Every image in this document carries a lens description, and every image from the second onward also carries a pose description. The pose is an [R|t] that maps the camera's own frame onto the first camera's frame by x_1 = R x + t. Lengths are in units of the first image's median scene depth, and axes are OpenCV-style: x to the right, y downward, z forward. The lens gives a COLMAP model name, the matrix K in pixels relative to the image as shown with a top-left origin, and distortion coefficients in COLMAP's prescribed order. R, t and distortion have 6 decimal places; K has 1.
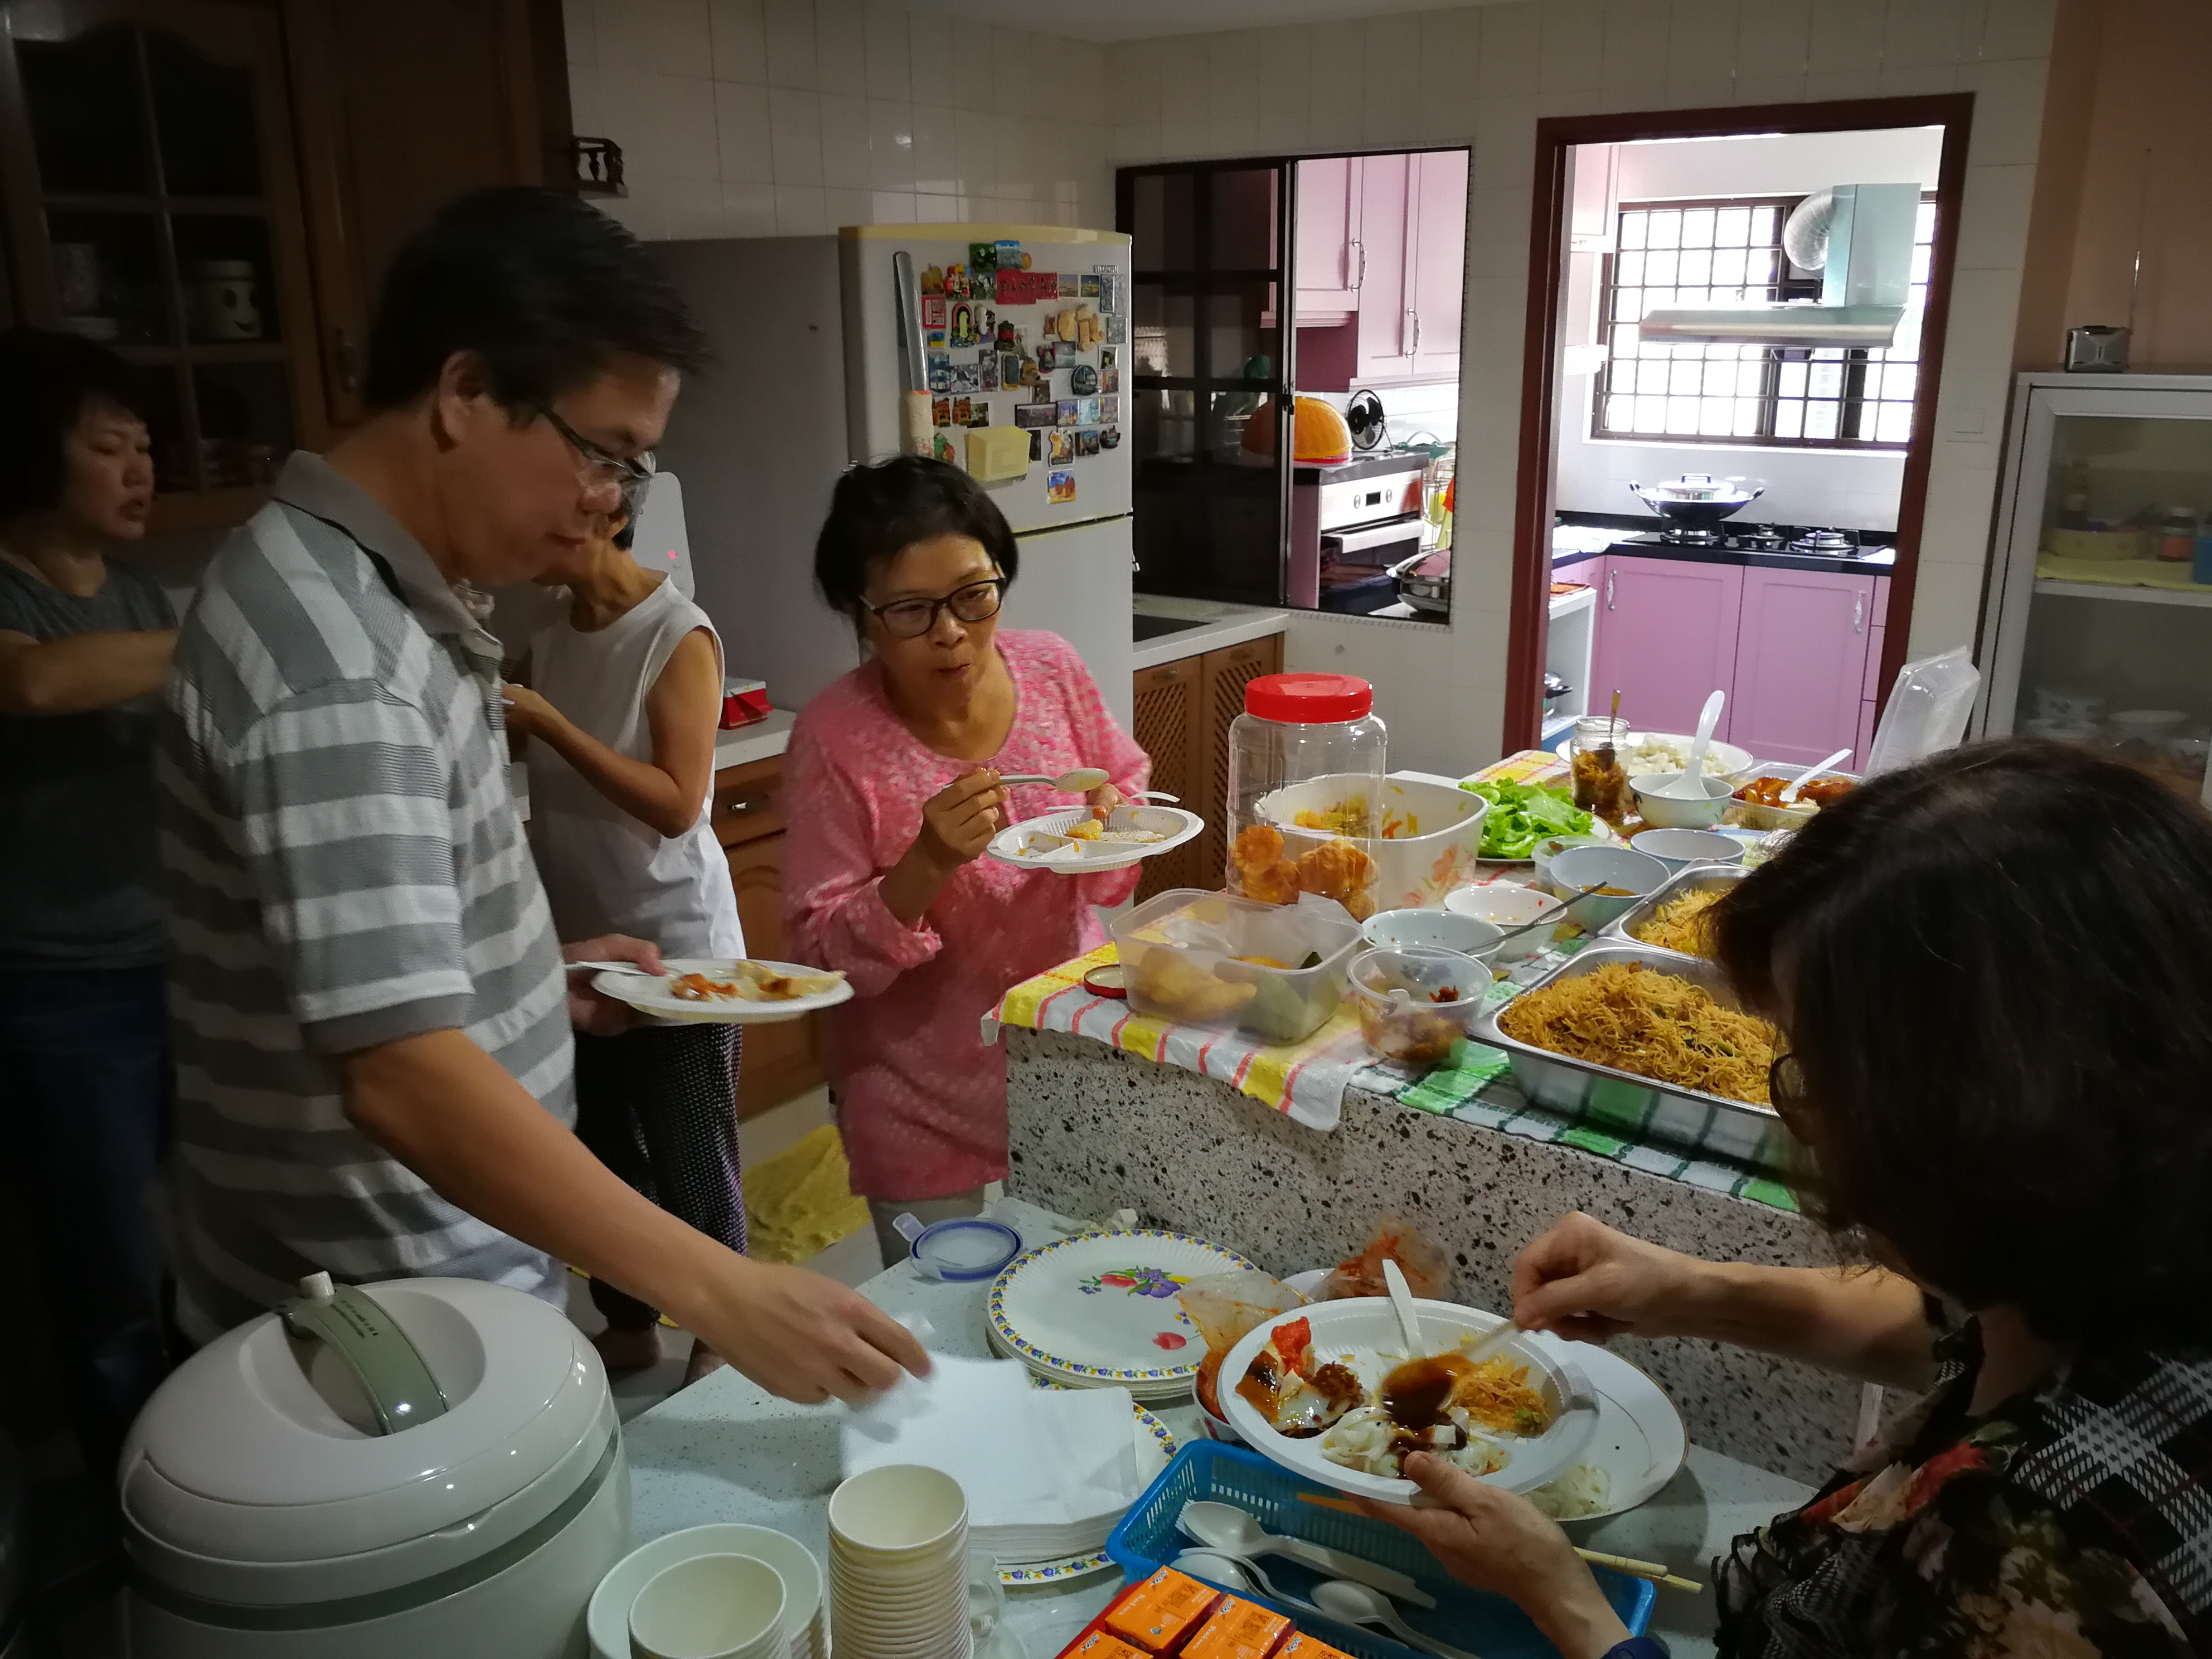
lens RADIAL K [[1792.7, 0, 1101.8], [0, 1792.7, 834.6], [0, 0, 1]] dist [-0.010958, -0.001615]
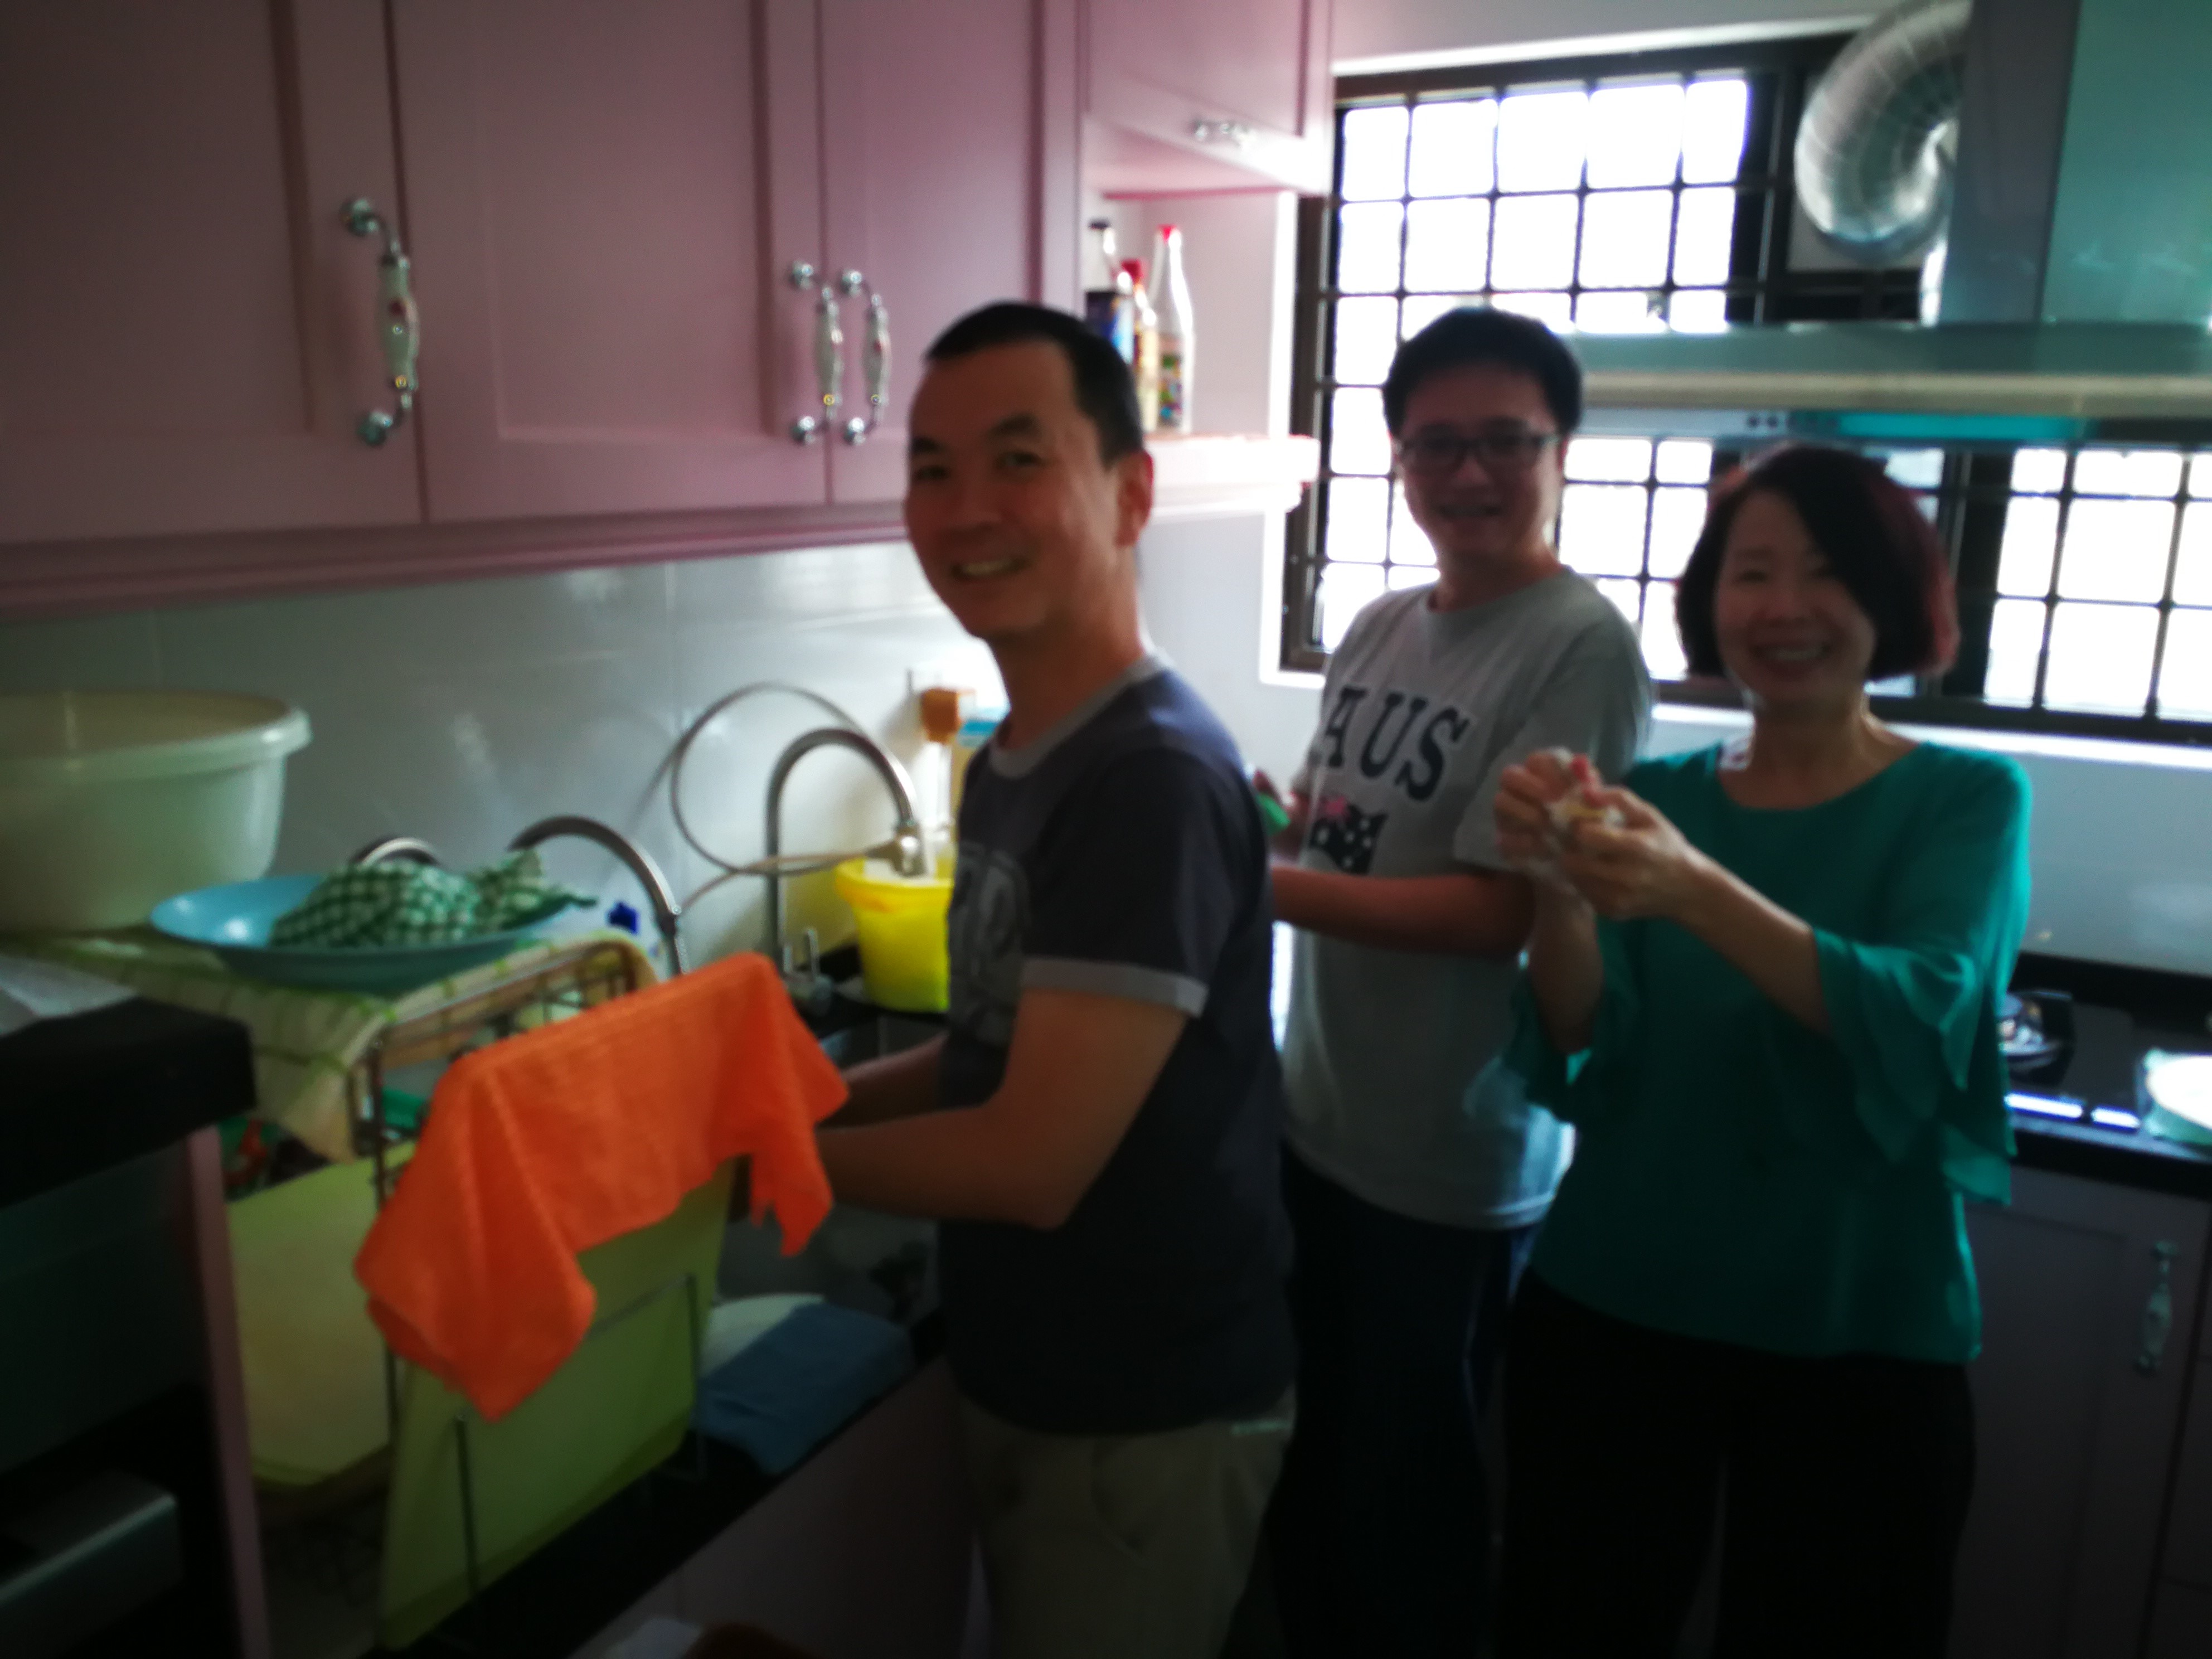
lens RADIAL K [[1792.7, 0, 1101.8], [0, 1792.7, 834.6], [0, 0, 1]] dist [-0.010958, -0.001615]
pose [[0.986790, -0.013576, 0.161433, 0.177722], [0.023333, 0.998003, -0.058702, -0.170977], [-0.160314, 0.061693, 0.985136, 0.647622]]
